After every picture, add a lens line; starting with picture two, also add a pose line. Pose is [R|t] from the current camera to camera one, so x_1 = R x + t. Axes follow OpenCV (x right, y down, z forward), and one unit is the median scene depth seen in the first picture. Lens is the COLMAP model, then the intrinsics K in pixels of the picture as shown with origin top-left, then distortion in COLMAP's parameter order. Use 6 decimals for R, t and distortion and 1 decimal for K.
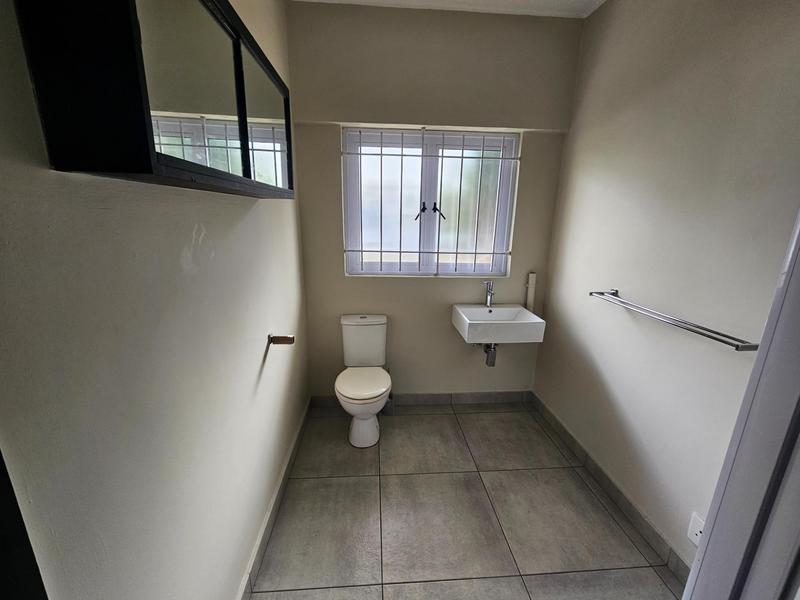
lens RADIAL K [[333.6, 0, 383.1], [0, 333.6, 297.5], [0, 0, 1]] dist [-0.003555, 0.001182]
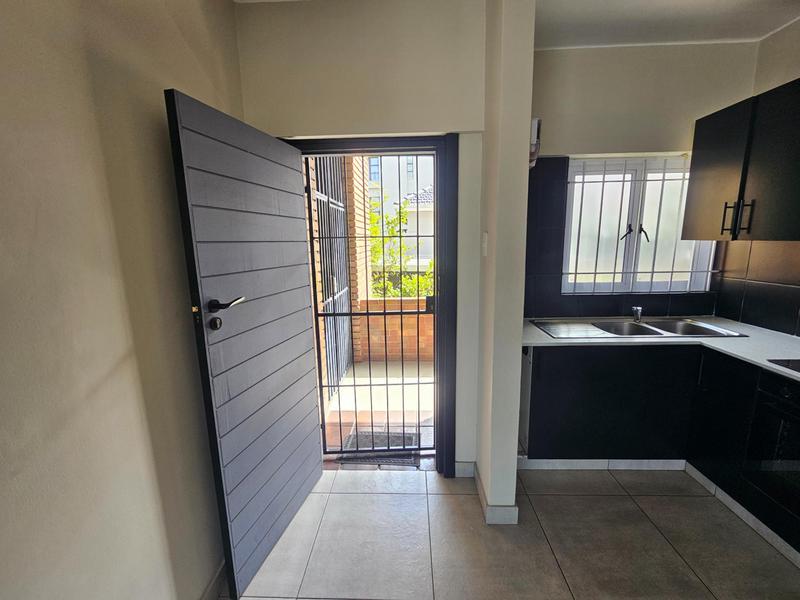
lens RADIAL K [[333.6, 0, 396.9], [0, 333.6, 294.6], [0, 0, 1]] dist [-0.003555, 0.001182]
pose [[0.996084, -0.026294, -0.084406, -0.528159], [0.018484, 0.995586, -0.092010, 0.015679], [0.086453, 0.090090, 0.992174, -0.074738]]
